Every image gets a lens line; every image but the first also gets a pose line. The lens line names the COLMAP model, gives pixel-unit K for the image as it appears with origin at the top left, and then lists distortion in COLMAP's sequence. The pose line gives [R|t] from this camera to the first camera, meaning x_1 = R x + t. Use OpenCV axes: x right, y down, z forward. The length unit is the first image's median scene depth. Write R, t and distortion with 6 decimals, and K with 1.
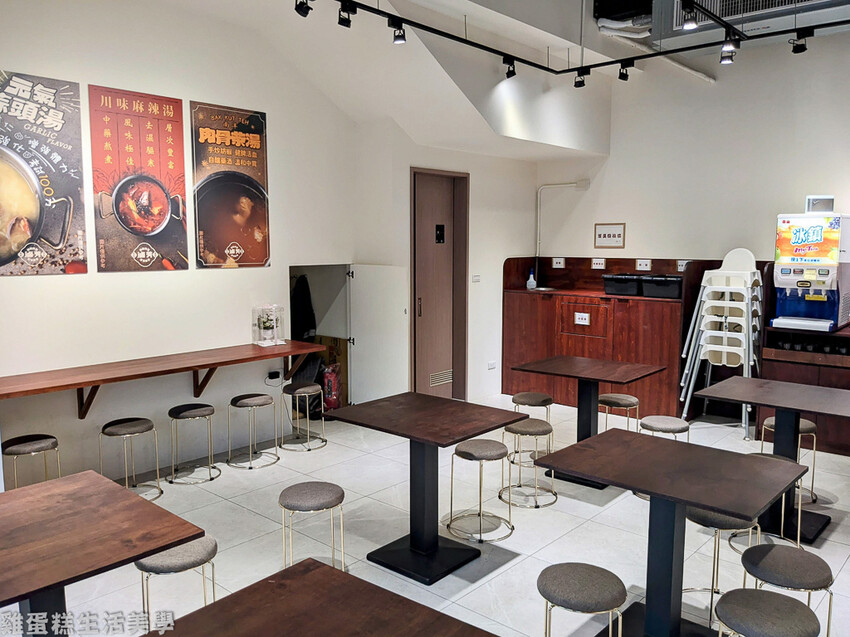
lens RADIAL K [[691.9, 0, 429.1], [0, 691.9, 320.5], [0, 0, 1]] dist [0.023564, -0.034832]
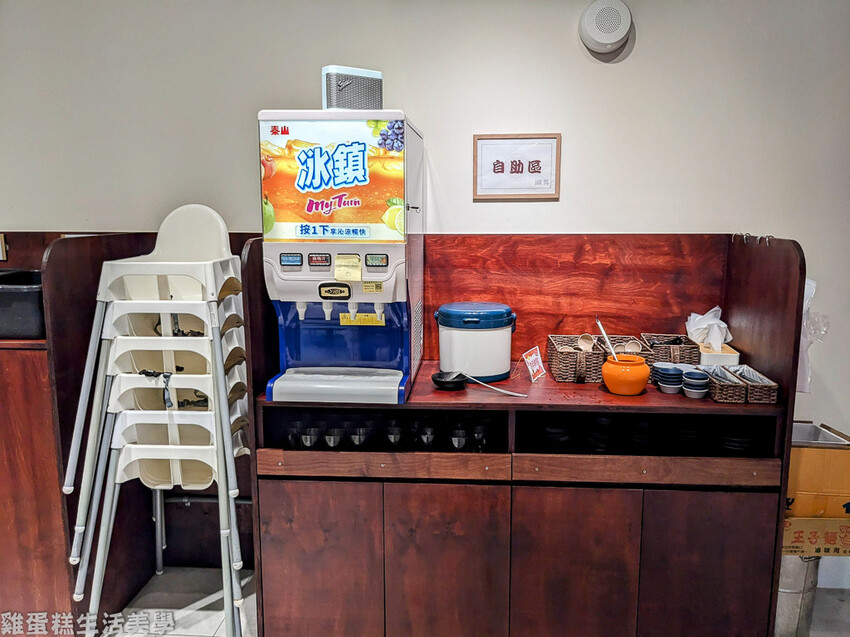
lens RADIAL K [[691.9, 0, 428.8], [0, 691.9, 317.9], [0, 0, 1]] dist [0.023564, -0.034832]
pose [[0.799727, -0.098252, 0.592270, 0.114407], [0.070981, 0.995072, 0.069229, -0.020118], [-0.596154, -0.013325, 0.802760, 0.214530]]
